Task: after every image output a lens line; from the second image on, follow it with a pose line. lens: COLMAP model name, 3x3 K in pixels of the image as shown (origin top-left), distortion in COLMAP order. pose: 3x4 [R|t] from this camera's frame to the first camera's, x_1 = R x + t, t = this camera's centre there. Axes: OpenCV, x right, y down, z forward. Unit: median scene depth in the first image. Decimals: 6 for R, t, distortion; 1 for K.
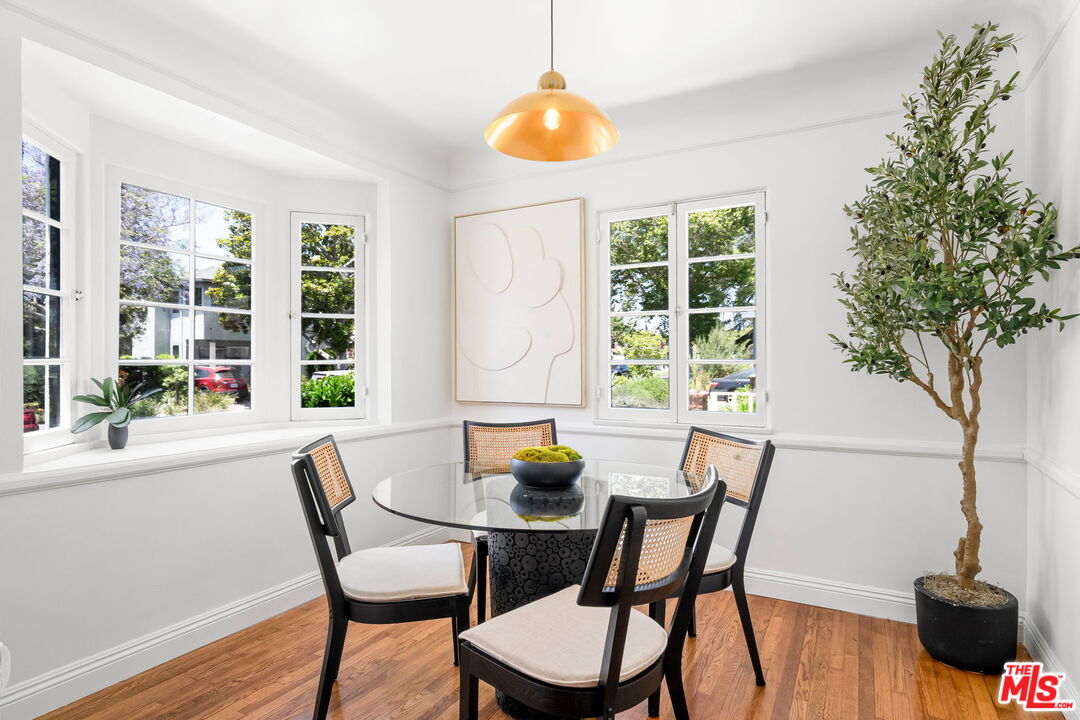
lens RADIAL K [[584.8, 0, 534.3], [0, 584.8, 354.8], [0, 0, 1]] dist [0.006580, 0.000167]
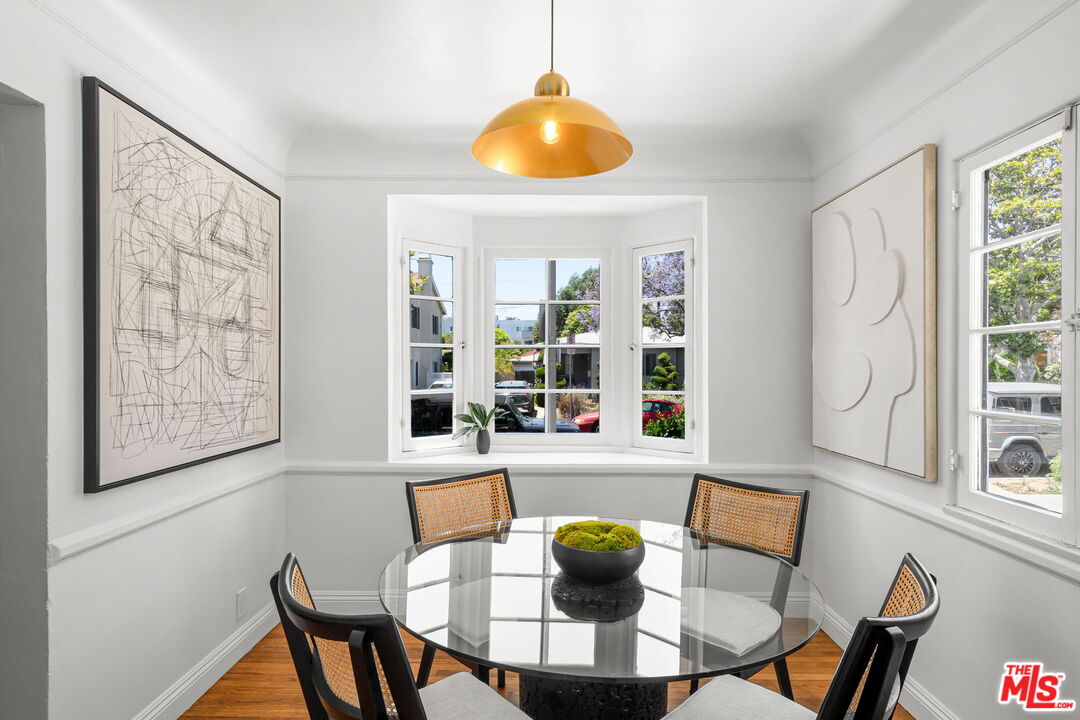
lens RADIAL K [[584.8, 0, 534.3], [0, 584.8, 354.8], [0, 0, 1]] dist [0.006580, 0.000167]
pose [[0.481630, -0.015297, -0.876241, 0.428010], [0.010499, 0.999877, -0.011685, -0.042834], [0.876312, -0.003572, 0.481732, 0.333813]]
